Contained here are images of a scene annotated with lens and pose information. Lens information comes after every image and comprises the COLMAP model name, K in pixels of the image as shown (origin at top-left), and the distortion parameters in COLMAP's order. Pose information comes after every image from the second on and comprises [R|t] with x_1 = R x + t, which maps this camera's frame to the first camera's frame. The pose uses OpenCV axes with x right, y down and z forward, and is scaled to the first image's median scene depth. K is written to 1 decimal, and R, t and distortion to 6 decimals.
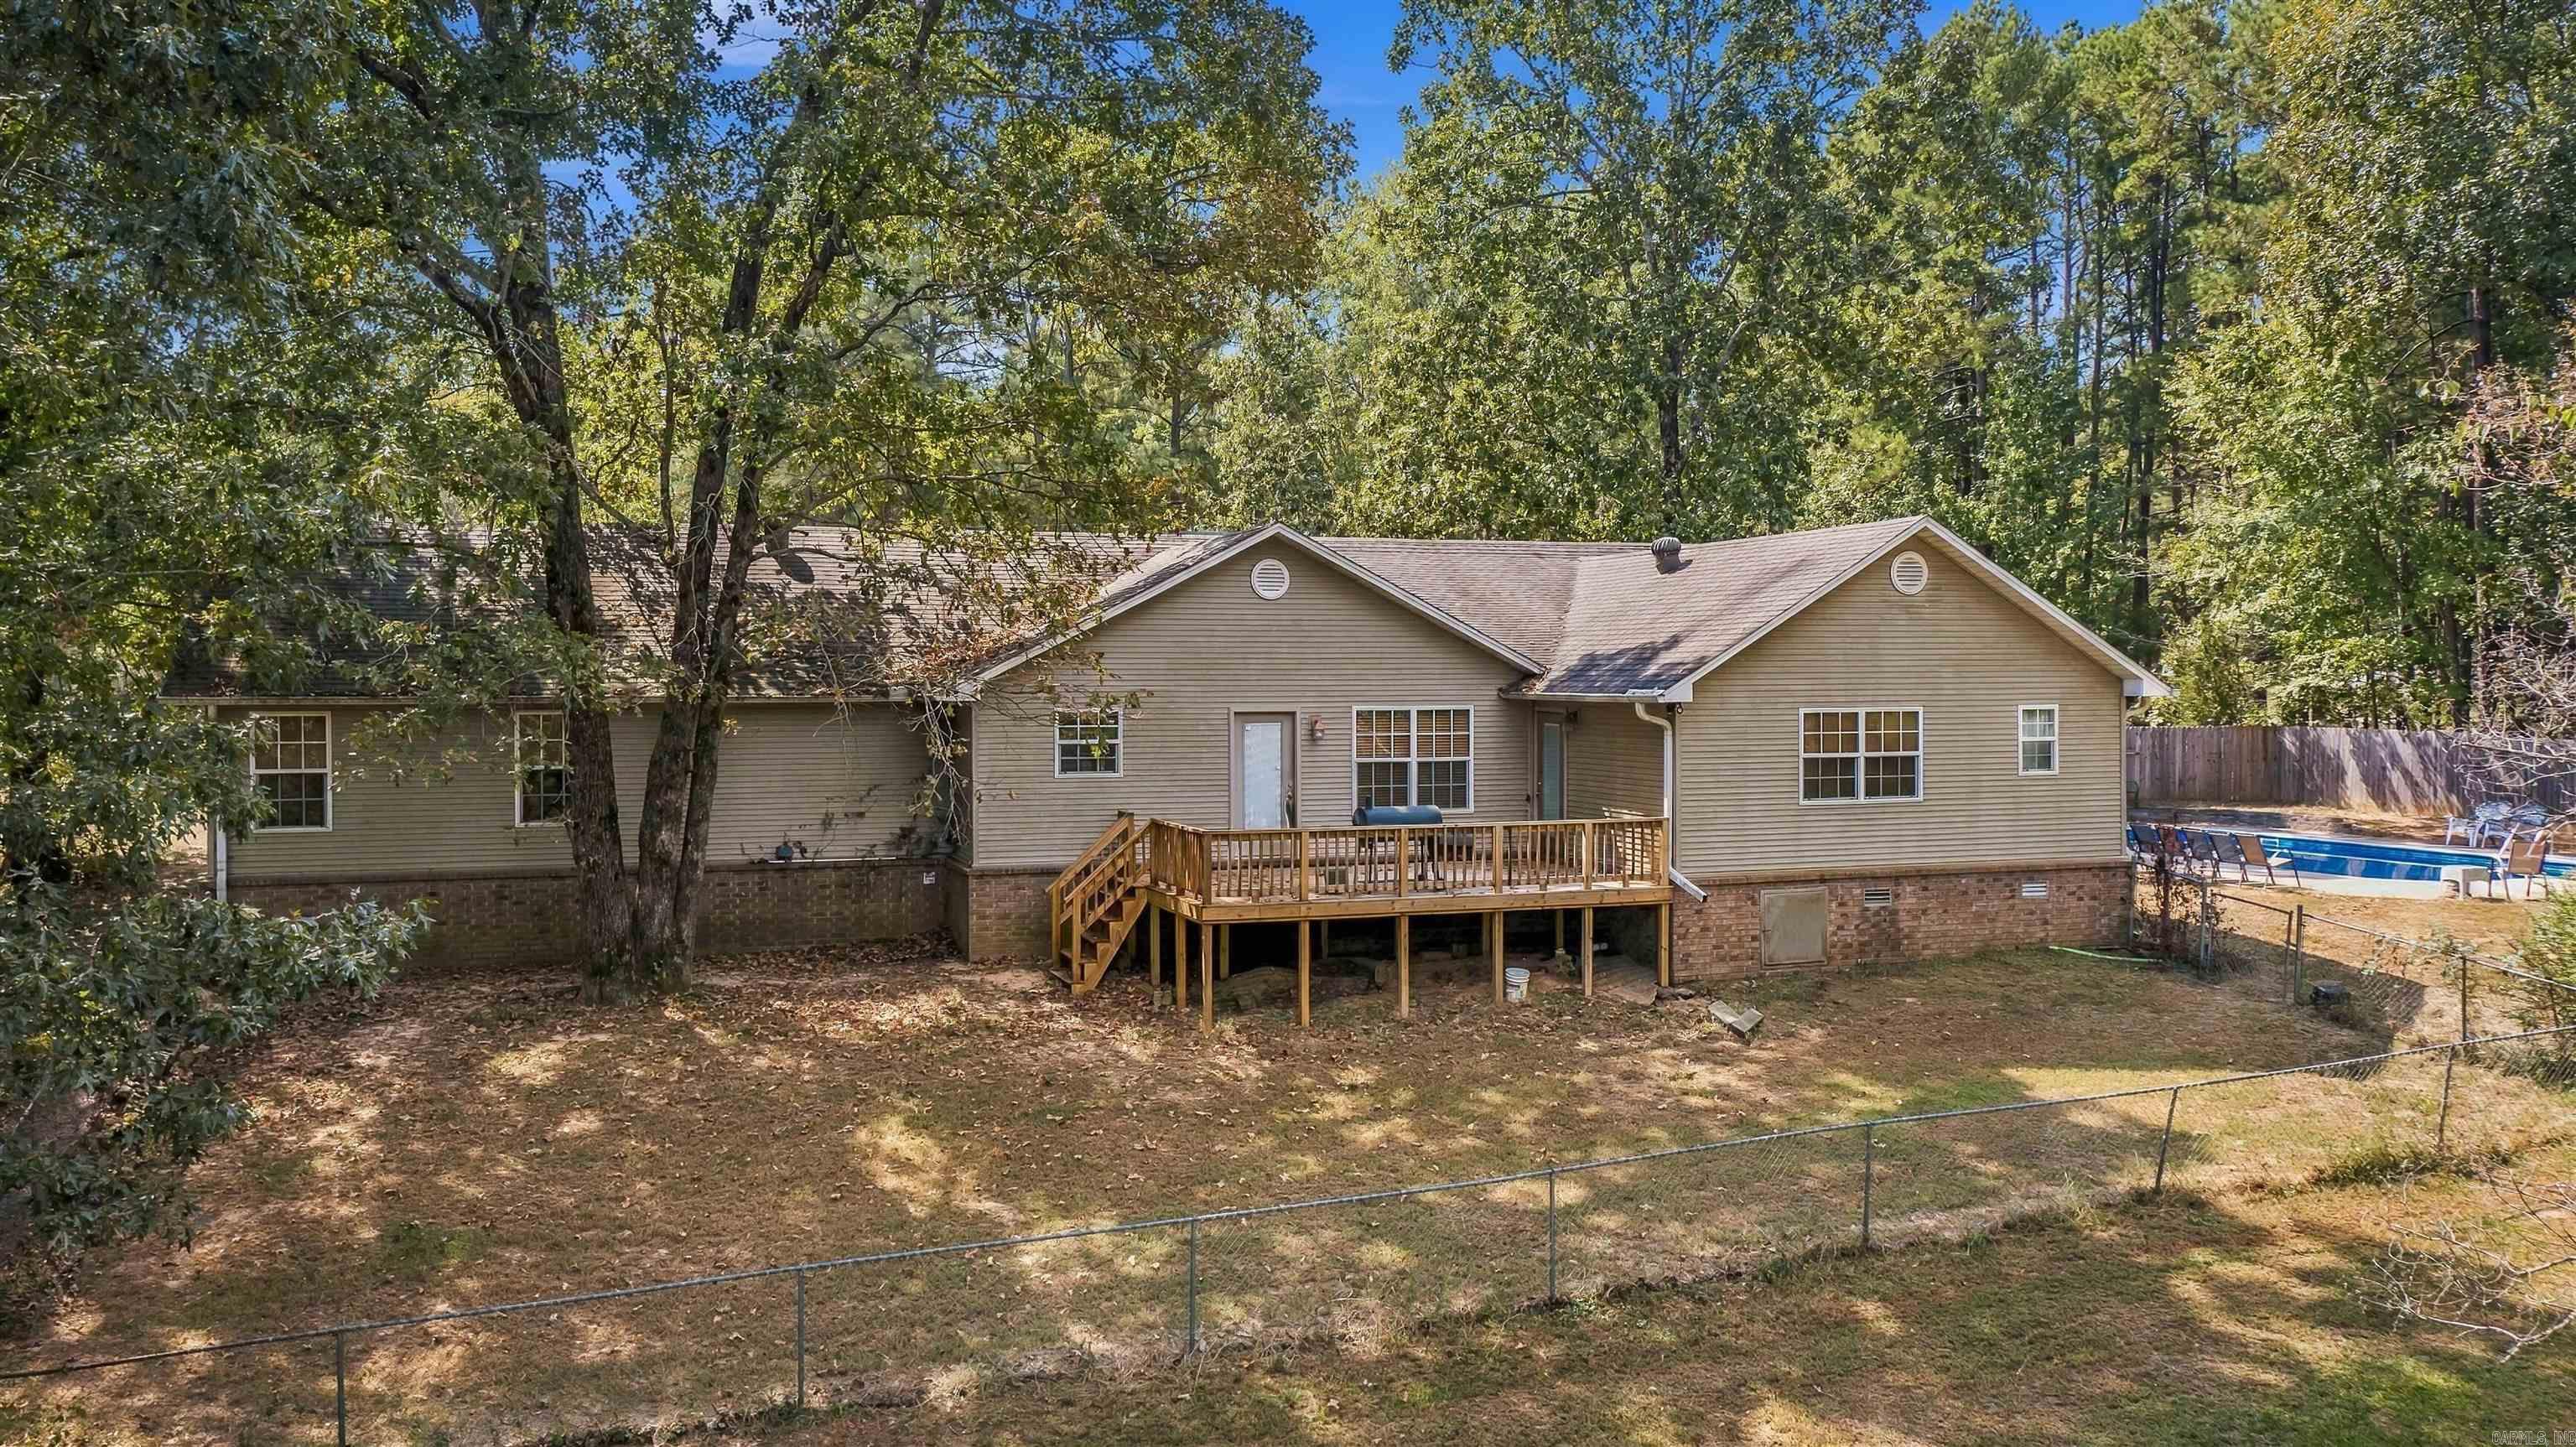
lens RADIAL K [[2053.4, 0, 1278.3], [0, 2053.4, 732.9], [0, 0, 1]] dist [0.011666, 0.007570]
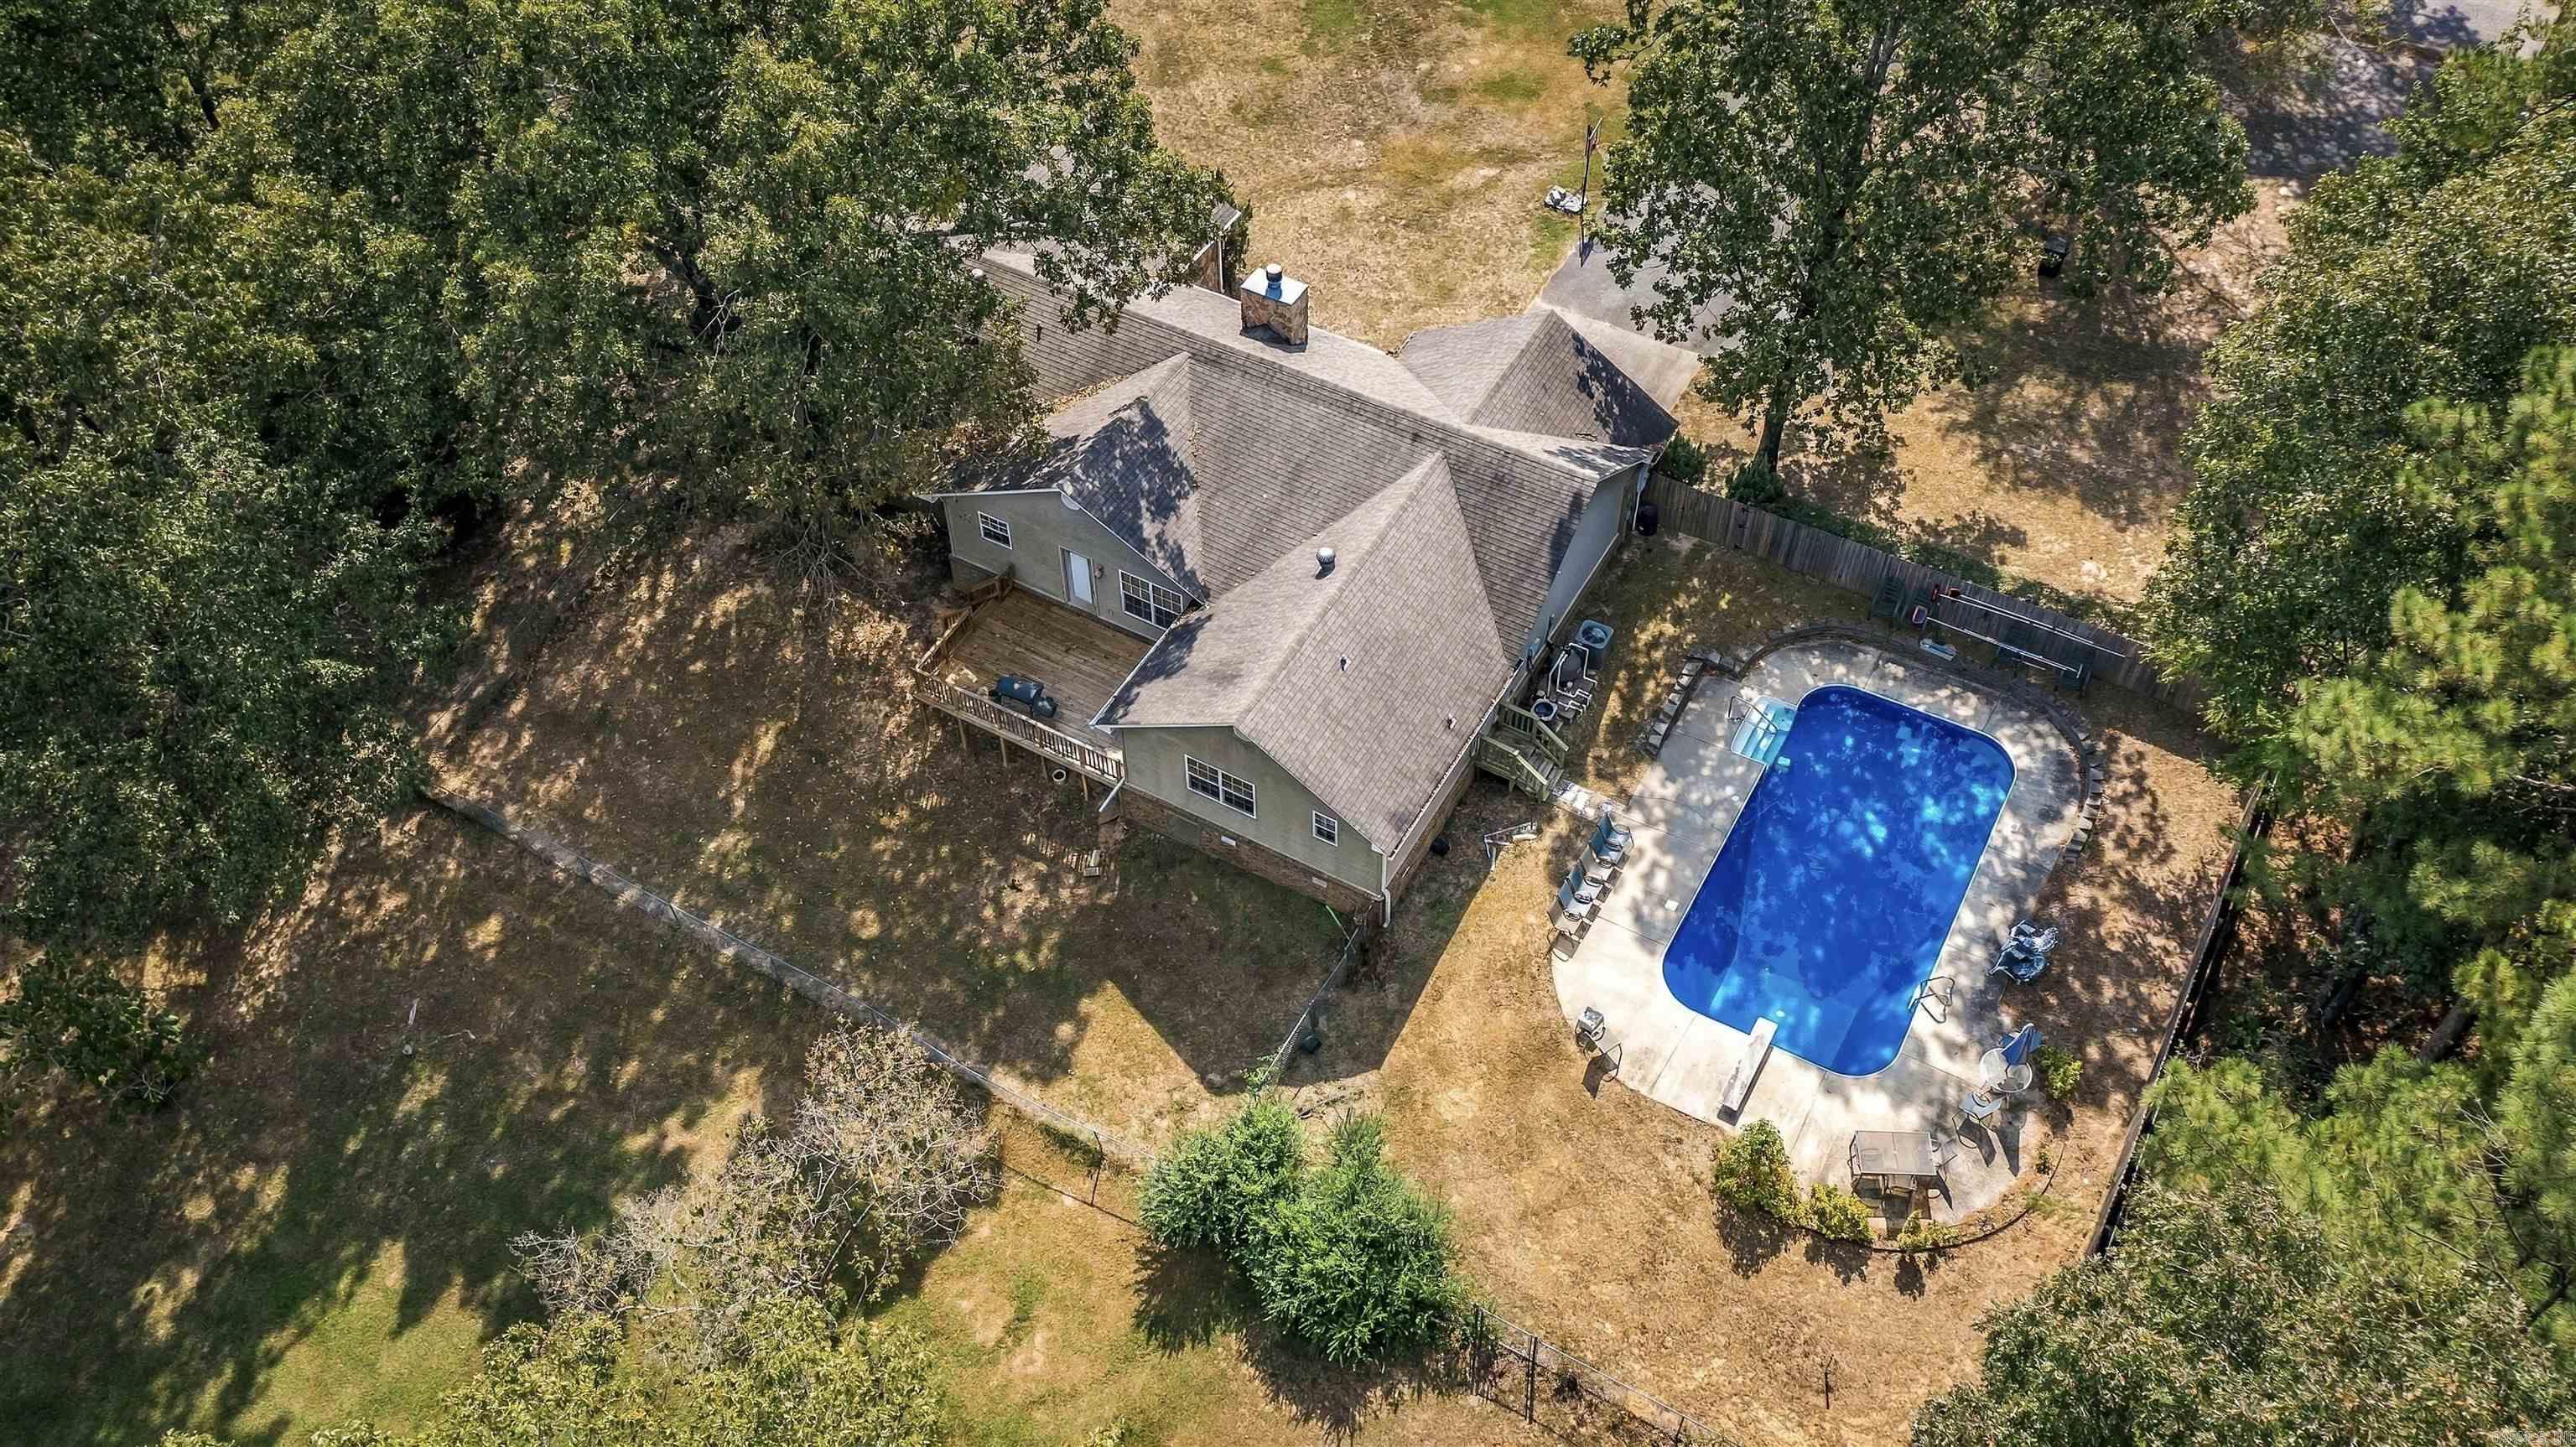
lens RADIAL K [[2053.4, 0, 1291.5], [0, 2053.4, 705.6], [0, 0, 1]] dist [0.011666, 0.007570]
pose [[0.672723, 0.558033, -0.485842, 1.178471], [-0.010770, 0.663953, 0.747697, -1.398450], [0.739816, -0.497761, 0.452666, 0.285182]]
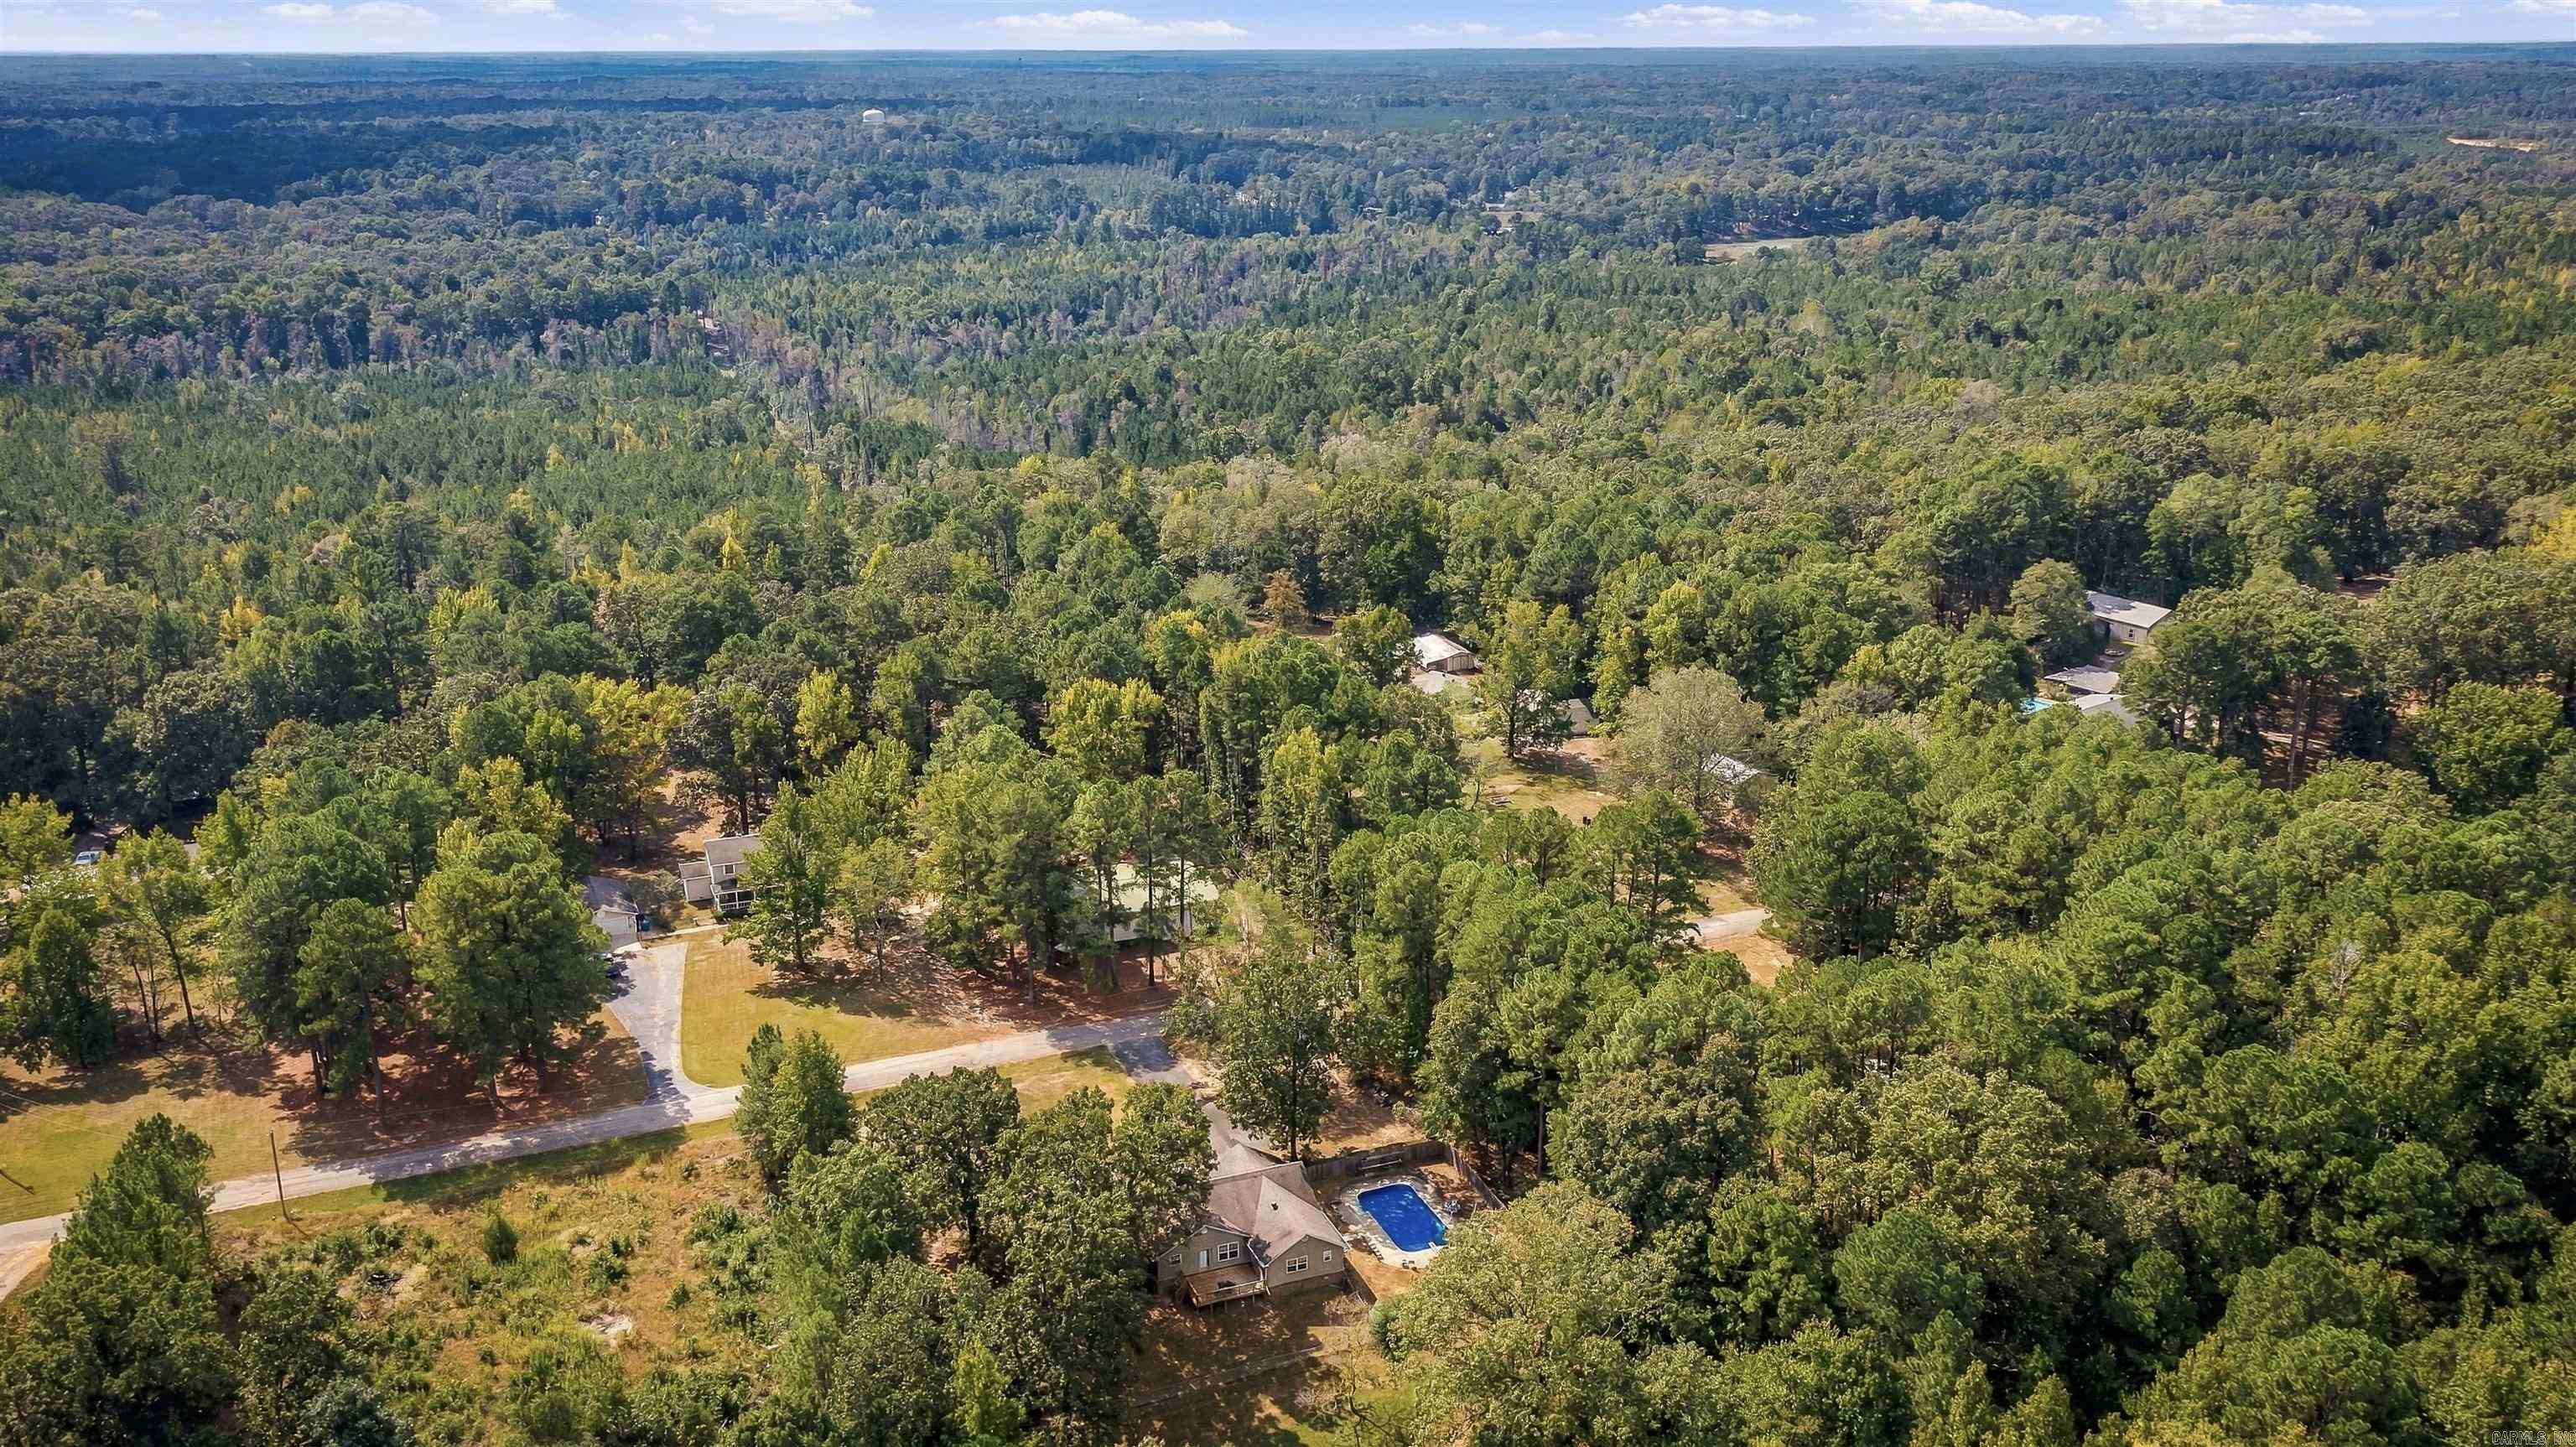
lens RADIAL K [[2053.4, 0, 1283.4], [0, 2053.4, 740.6], [0, 0, 1]] dist [0.011666, 0.007570]
pose [[0.997827, -0.017485, 0.063529, -0.147758], [-0.001710, 0.956952, 0.290240, -3.542252], [-0.065869, -0.289718, 0.954843, -4.832818]]
